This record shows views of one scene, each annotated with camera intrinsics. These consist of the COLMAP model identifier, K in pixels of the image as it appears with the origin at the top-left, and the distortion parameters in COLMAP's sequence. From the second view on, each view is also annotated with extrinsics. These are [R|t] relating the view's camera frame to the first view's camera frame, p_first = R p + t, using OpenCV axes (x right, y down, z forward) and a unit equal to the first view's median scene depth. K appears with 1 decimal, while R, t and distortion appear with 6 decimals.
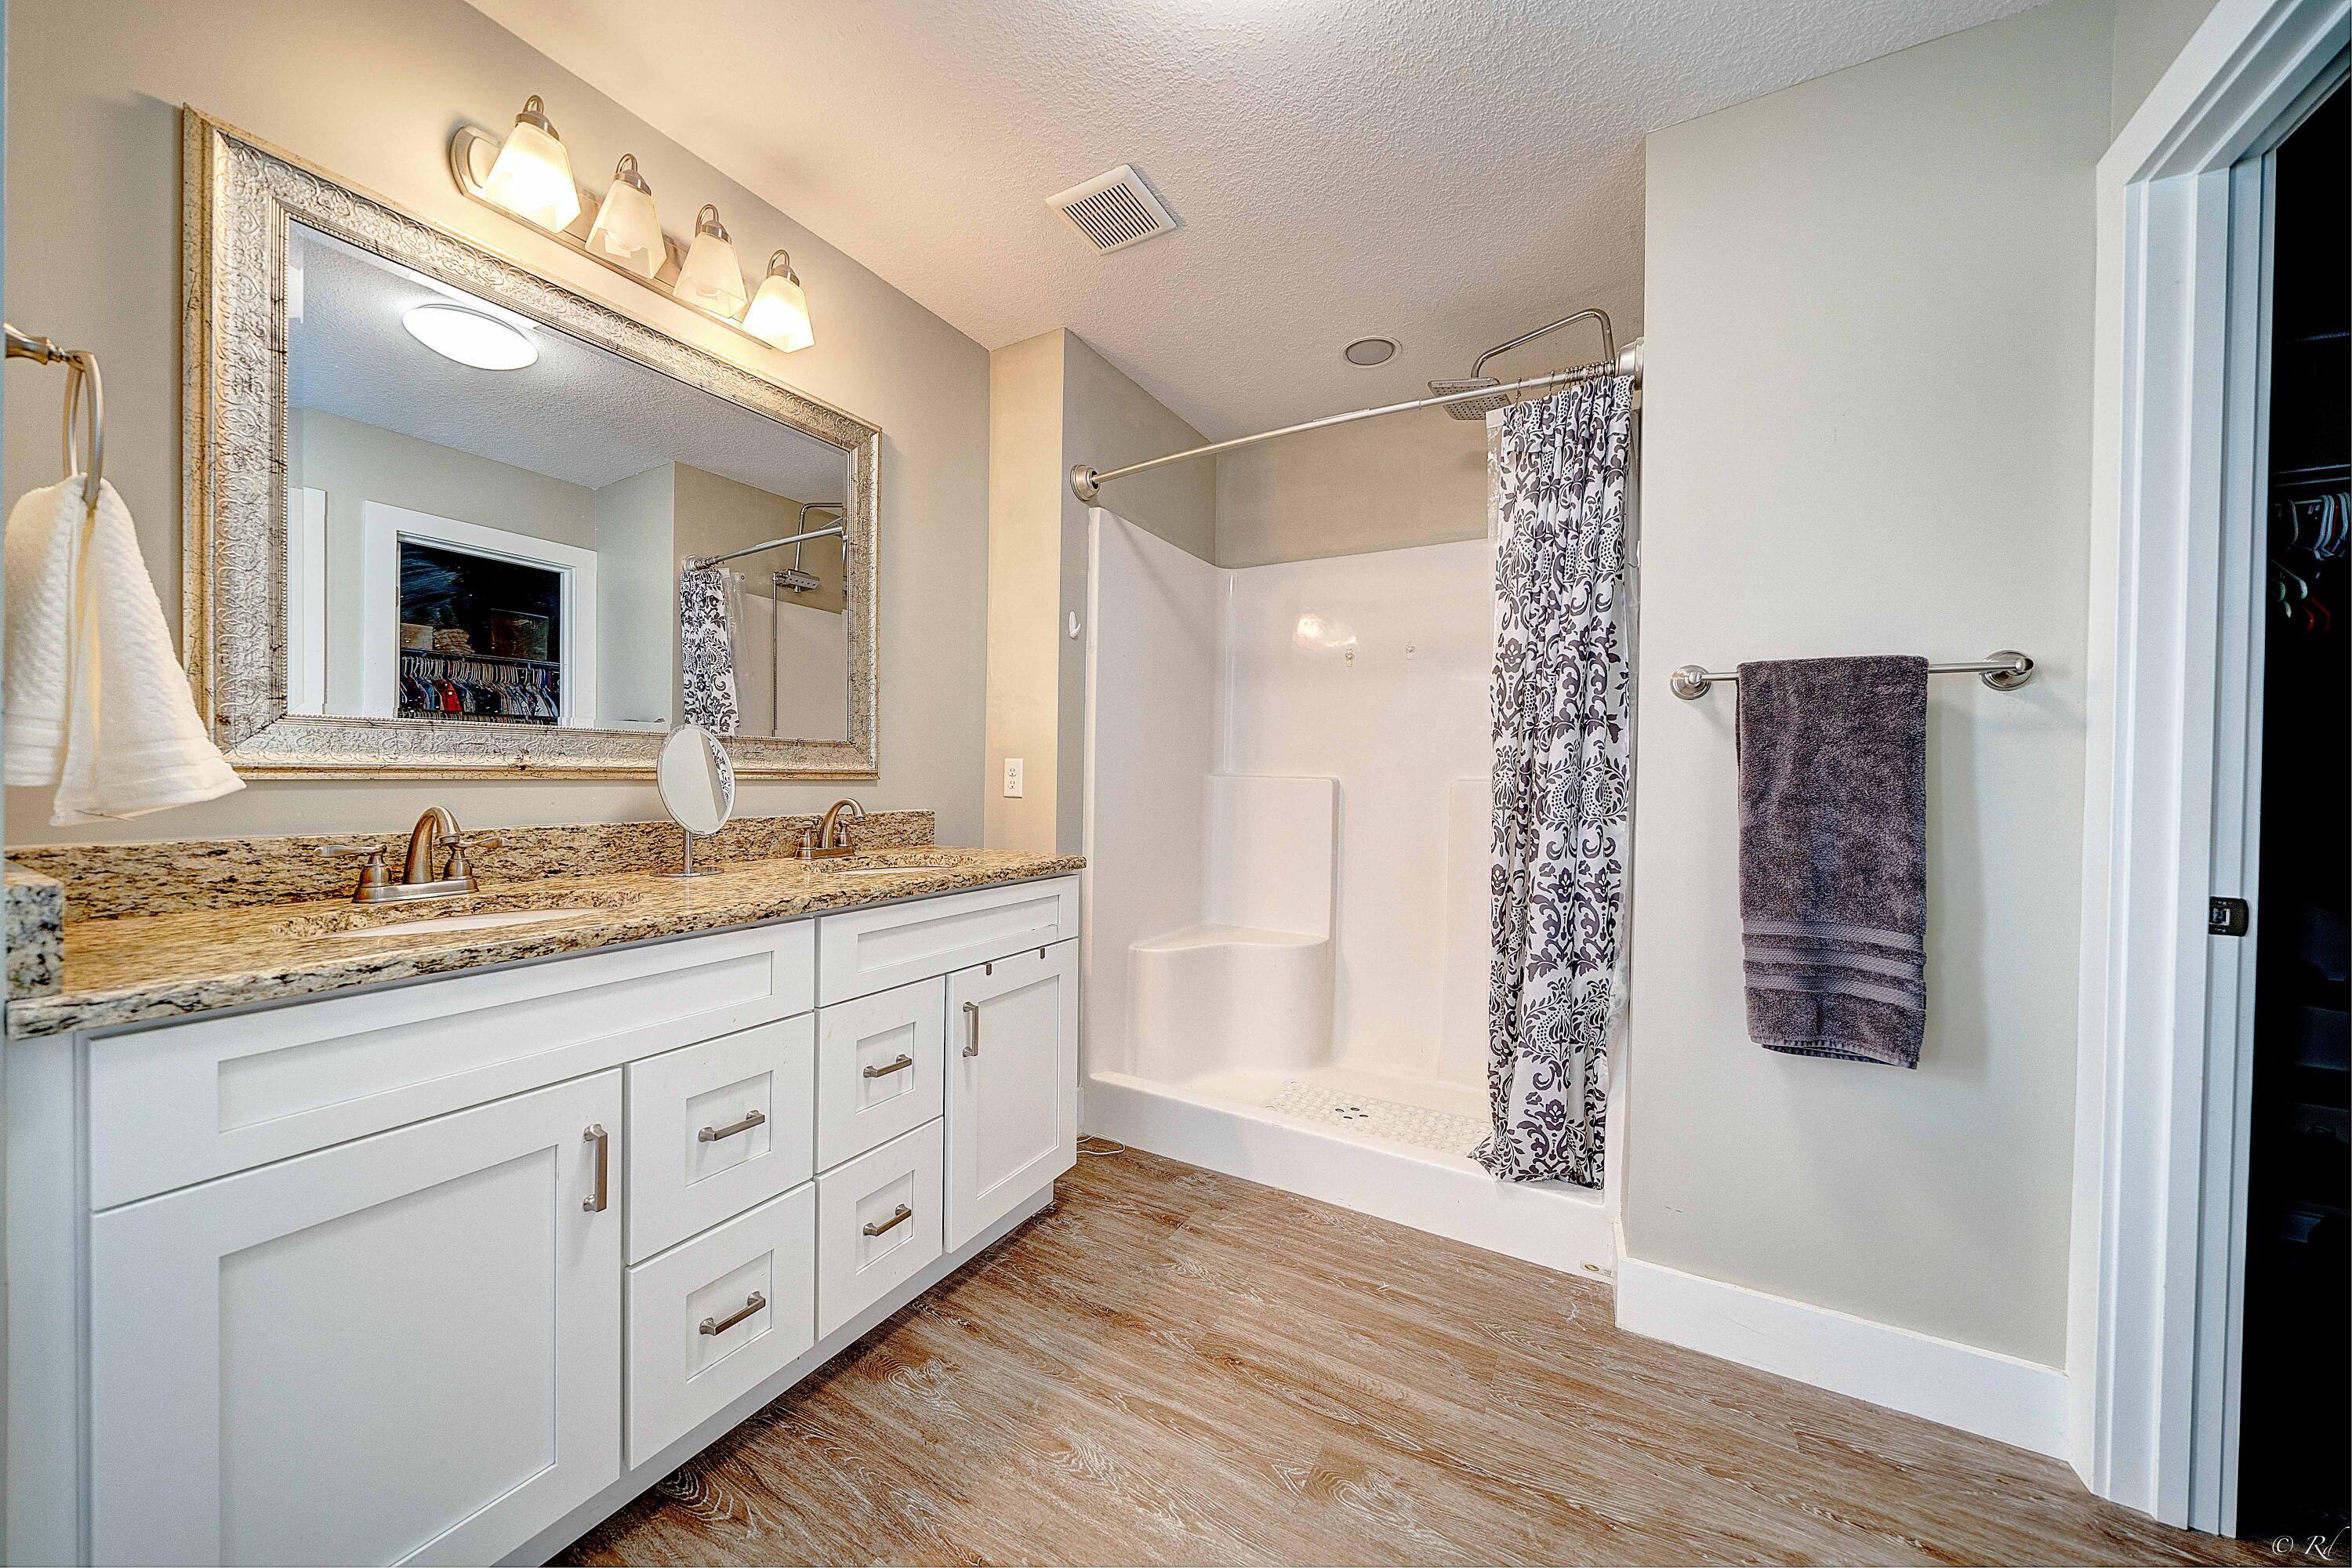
lens RADIAL K [[813.1, 0, 1173.6], [0, 813.1, 781.8], [0, 0, 1]] dist [-0.006025, 0.000199]
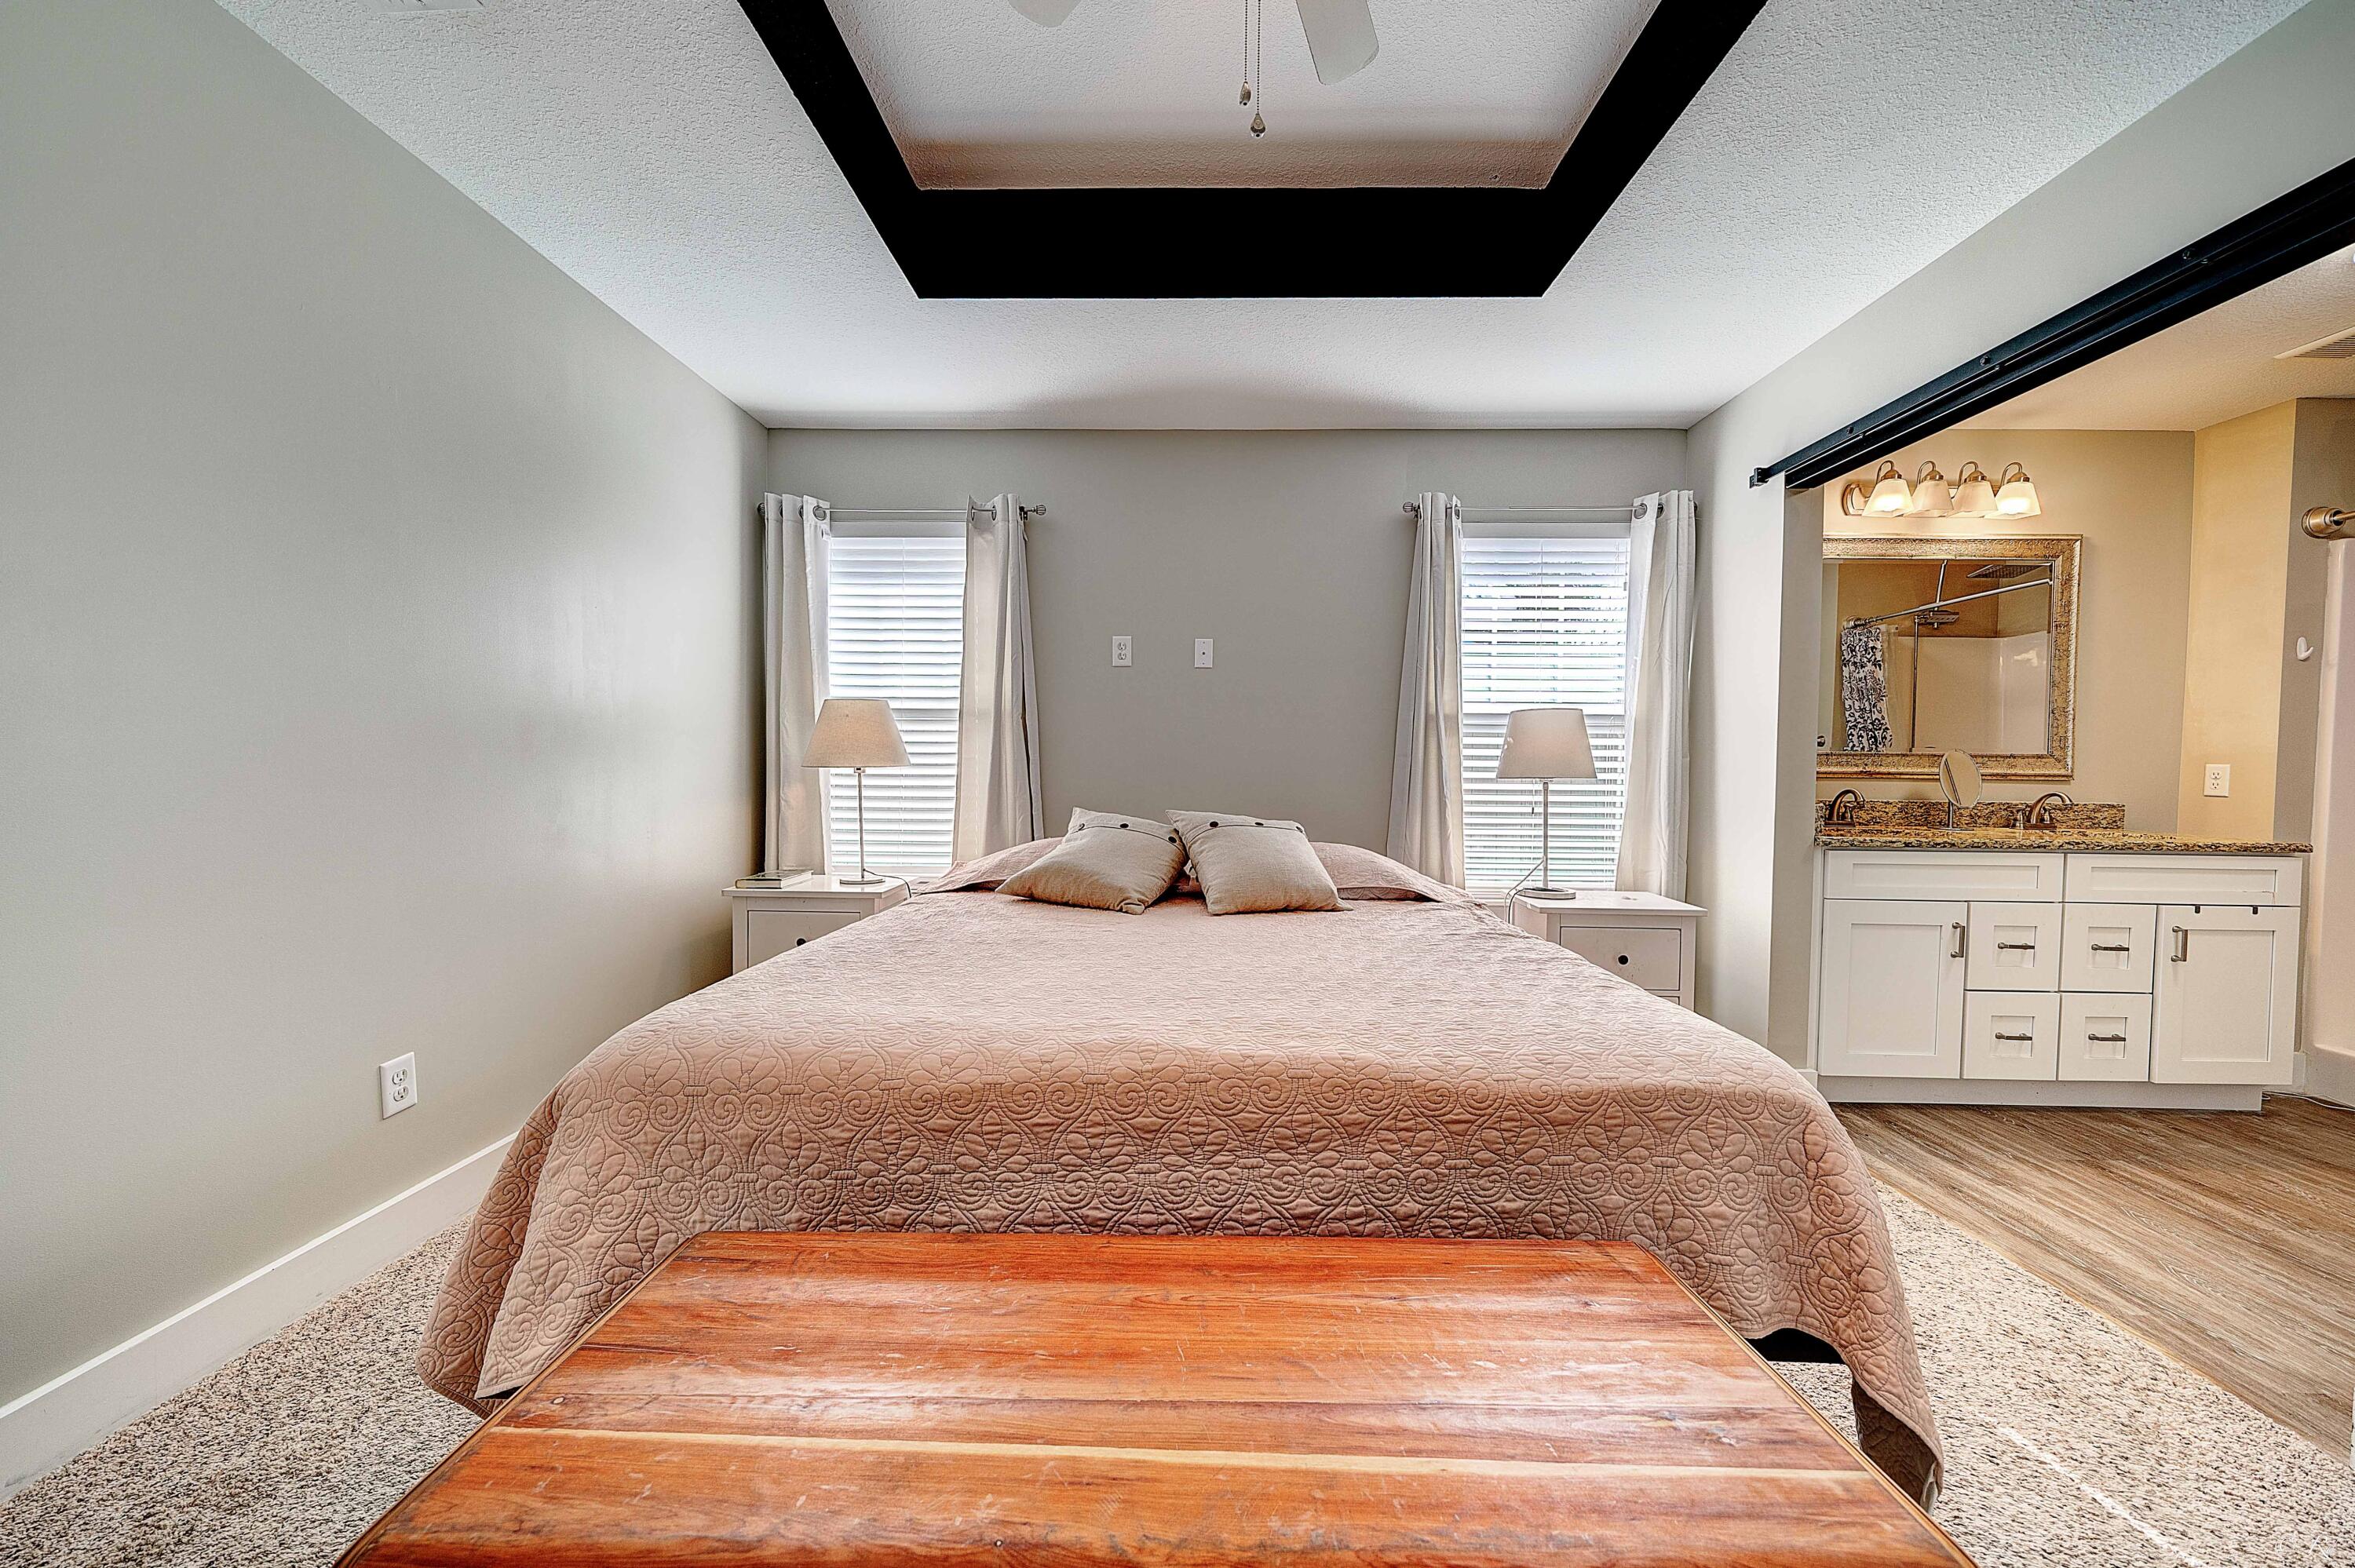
lens RADIAL K [[814.0, 0, 1184.2], [0, 814.0, 783.0], [0, 0, 1]] dist [-0.006025, 0.000199]
pose [[0.475176, 0.017453, -0.879717, 0.157296], [-0.012271, 0.999837, 0.013208, 0.003184], [0.879805, 0.004519, 0.475313, -1.133246]]
